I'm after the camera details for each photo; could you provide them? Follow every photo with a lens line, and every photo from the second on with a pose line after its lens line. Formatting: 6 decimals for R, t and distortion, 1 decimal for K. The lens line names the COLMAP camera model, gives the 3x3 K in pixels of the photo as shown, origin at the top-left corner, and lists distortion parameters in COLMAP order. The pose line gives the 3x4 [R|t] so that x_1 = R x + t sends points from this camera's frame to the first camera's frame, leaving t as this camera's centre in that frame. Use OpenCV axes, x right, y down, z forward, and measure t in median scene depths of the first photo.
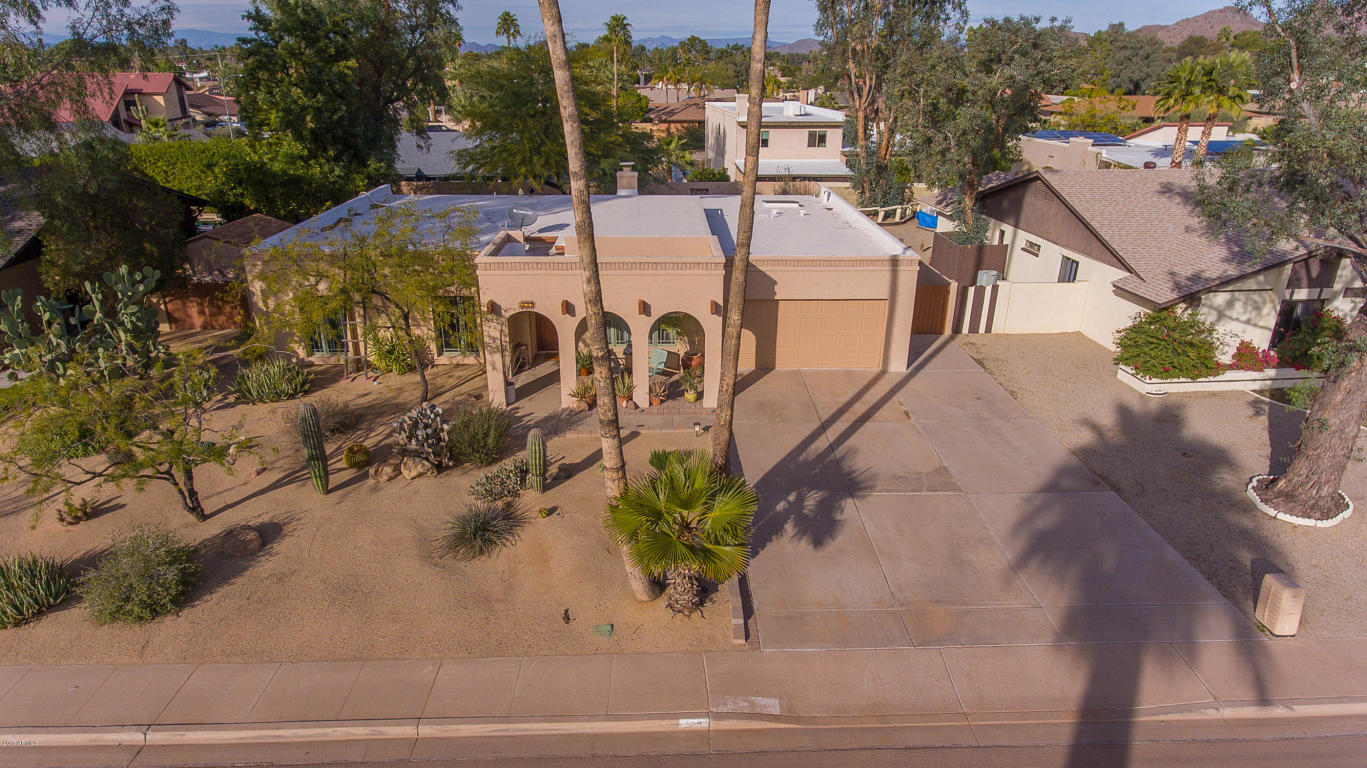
lens RADIAL K [[801.8, 0, 684.8], [0, 801.8, 377.7], [0, 0, 1]] dist [0.006856, -0.005922]
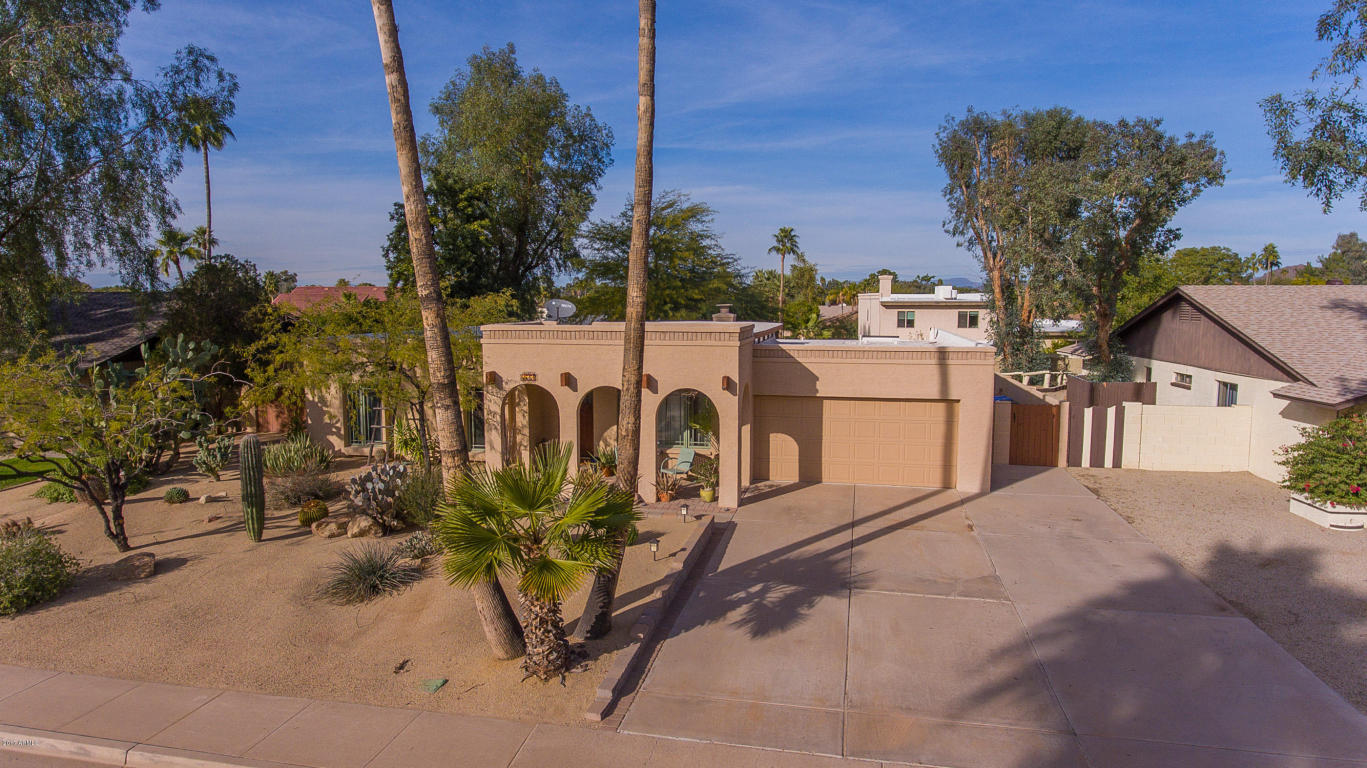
lens RADIAL K [[801.8, 0, 685.7], [0, 801.8, 377.0], [0, 0, 1]] dist [0.006856, -0.005922]
pose [[0.970677, 0.014726, -0.239936, 0.202923], [-0.081267, 0.959457, -0.269884, 0.145512], [0.226235, 0.281469, 0.932520, 0.175446]]
